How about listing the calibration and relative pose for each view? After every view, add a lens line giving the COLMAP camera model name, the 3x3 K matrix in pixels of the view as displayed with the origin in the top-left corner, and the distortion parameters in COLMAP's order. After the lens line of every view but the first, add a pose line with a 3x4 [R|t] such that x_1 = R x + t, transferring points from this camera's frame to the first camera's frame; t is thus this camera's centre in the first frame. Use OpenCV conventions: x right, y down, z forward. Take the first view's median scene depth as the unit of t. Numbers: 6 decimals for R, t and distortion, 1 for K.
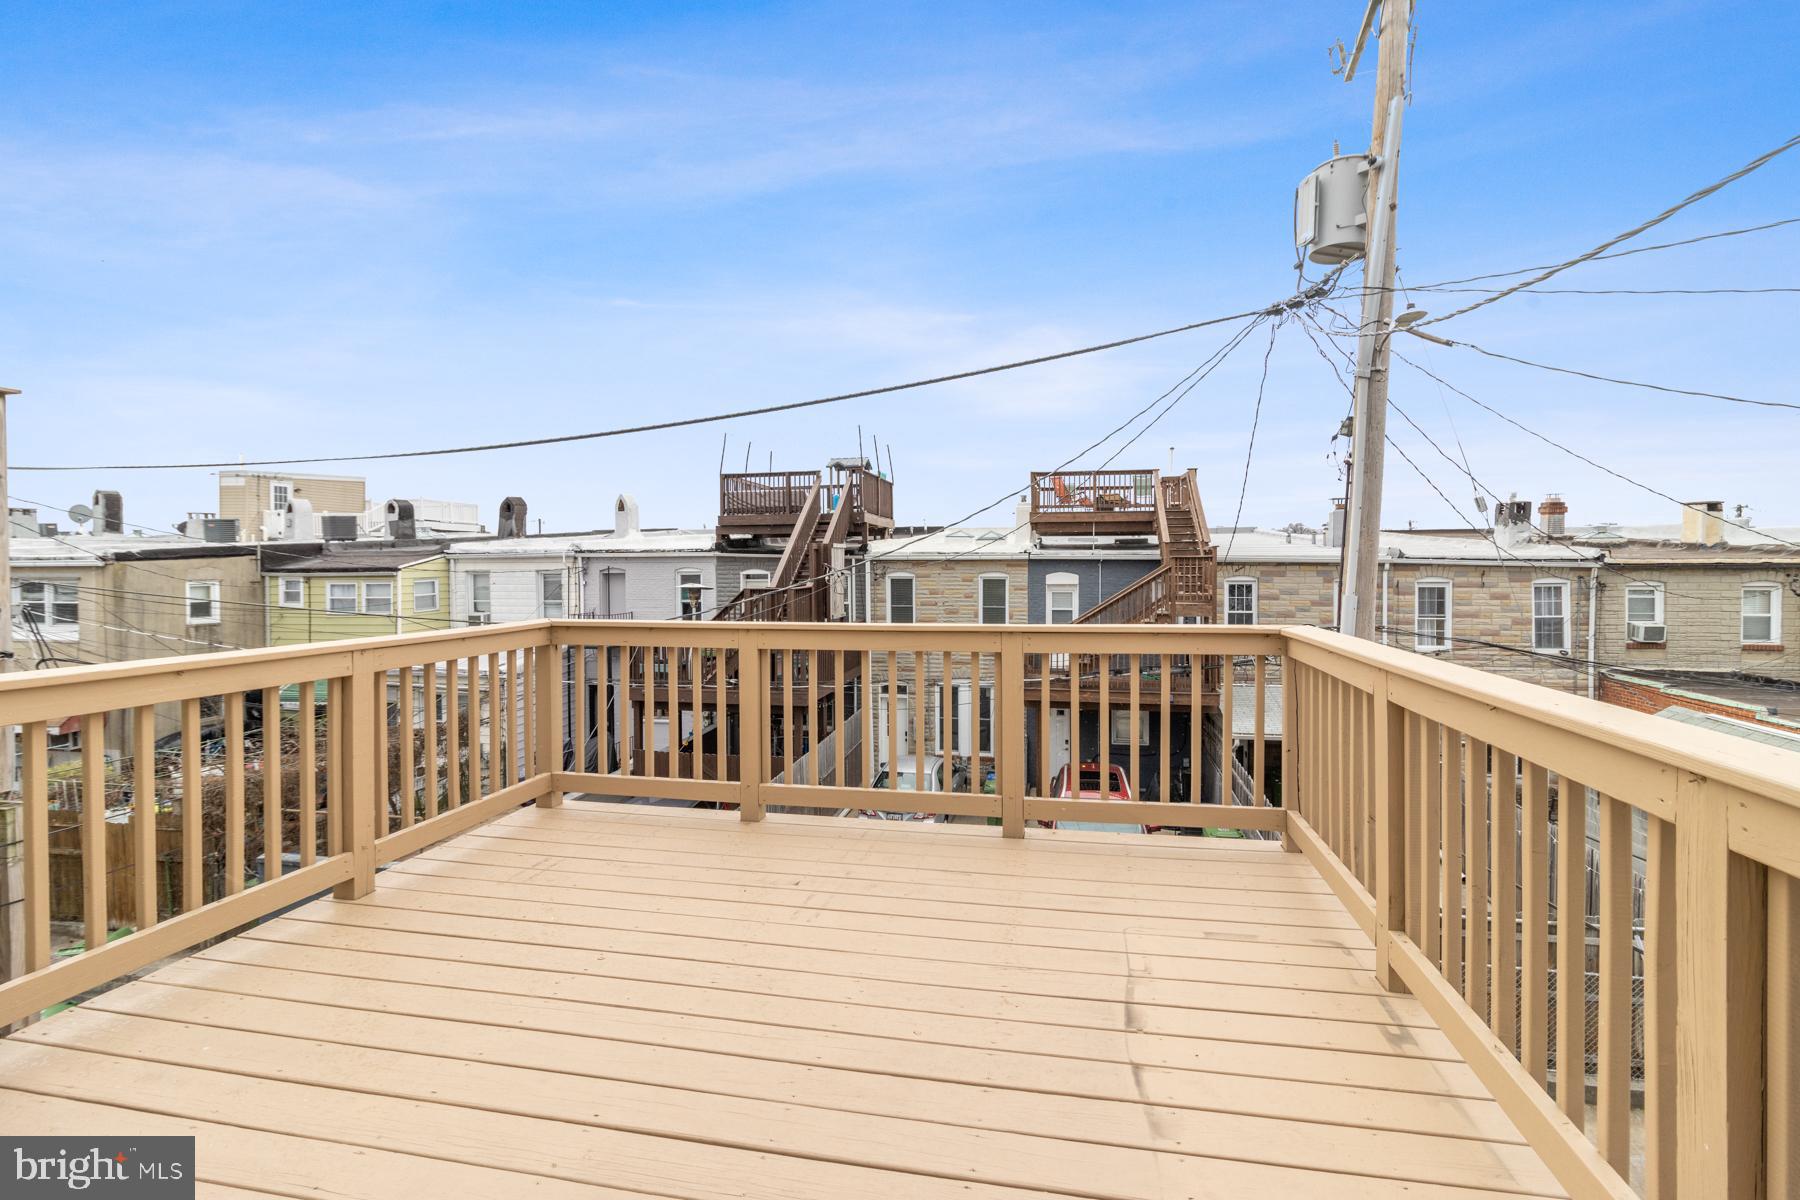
lens RADIAL K [[826.8, 0, 902.1], [0, 826.8, 570.9], [0, 0, 1]] dist [0.005295, -0.000202]
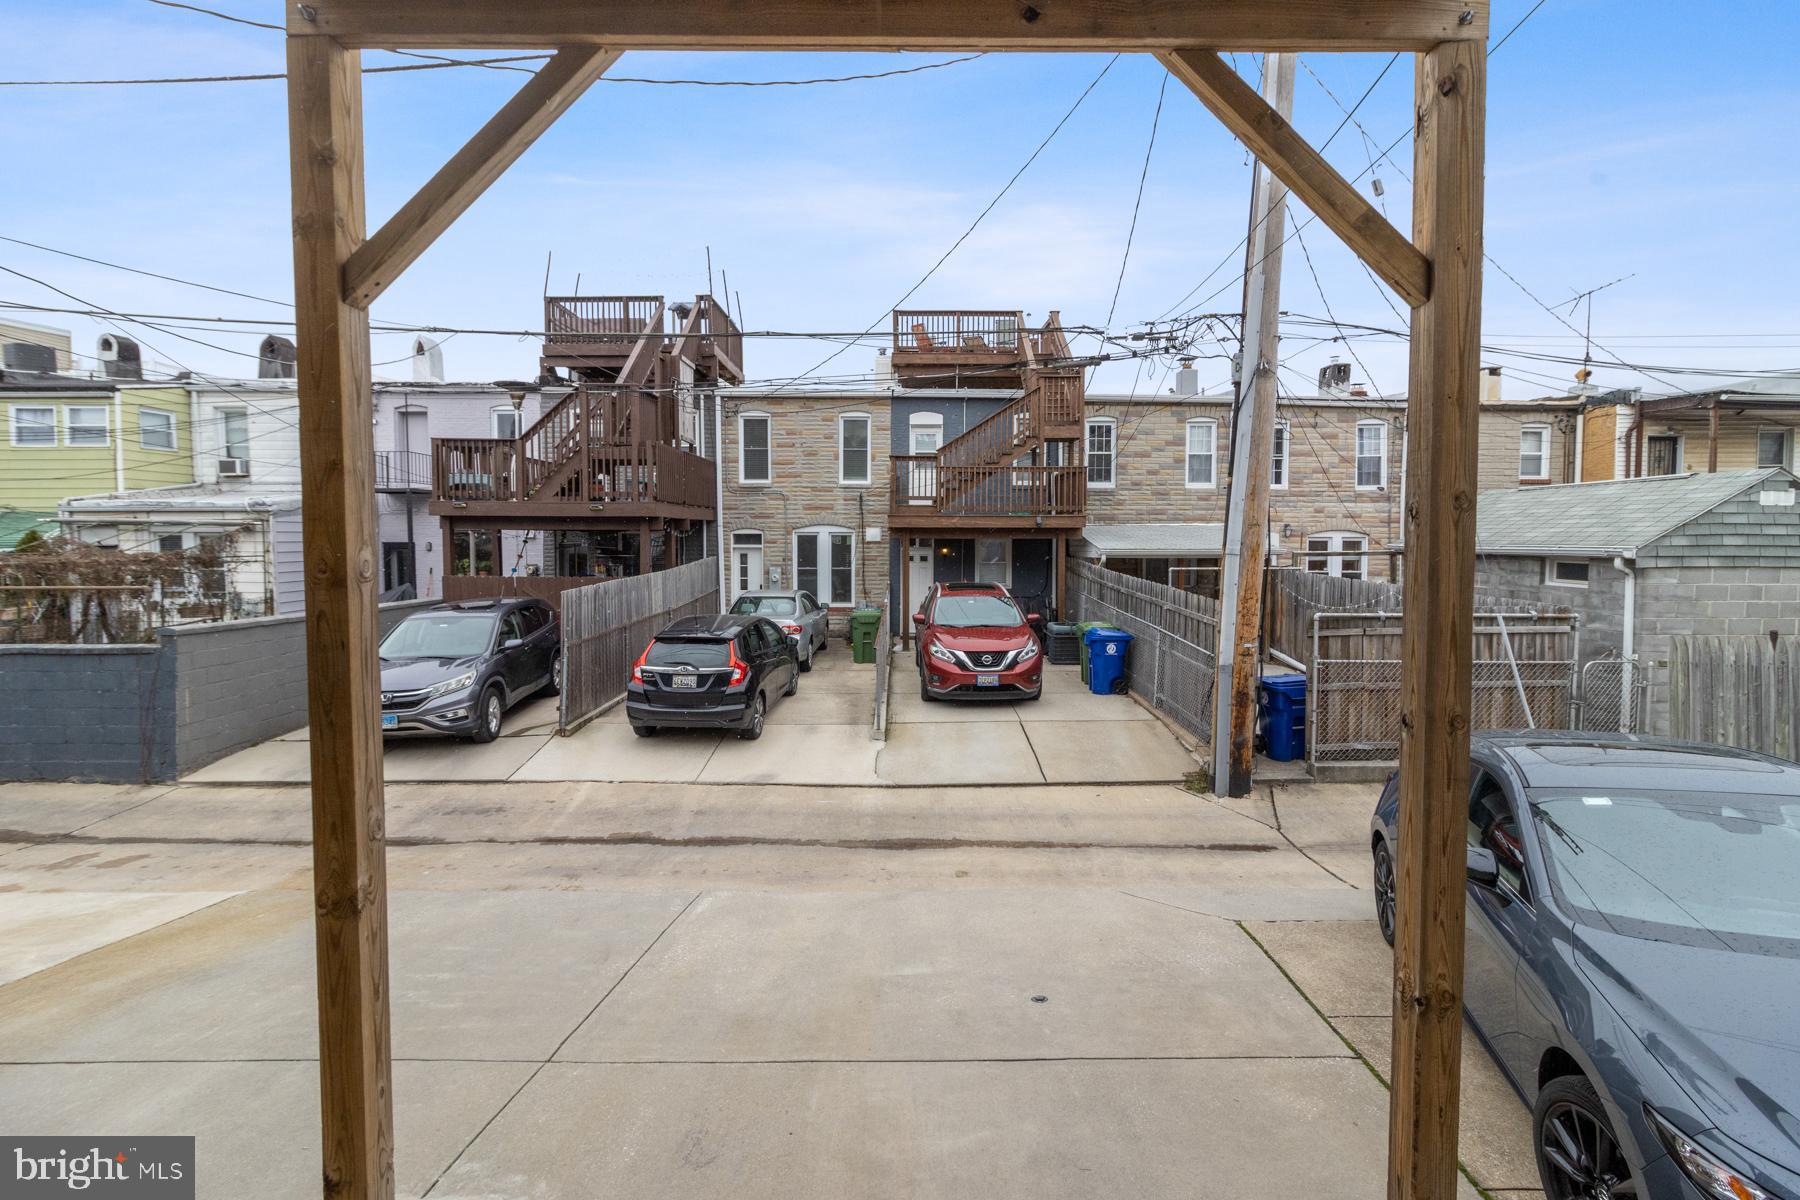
lens RADIAL K [[826.8, 0, 902.1], [0, 826.8, 570.9], [0, 0, 1]] dist [0.005295, -0.000202]
pose [[0.979581, -0.003675, 0.201015, -0.026782], [-0.001808, 0.999631, 0.027085, 0.155234], [-0.201040, -0.026895, 0.979214, 0.057615]]
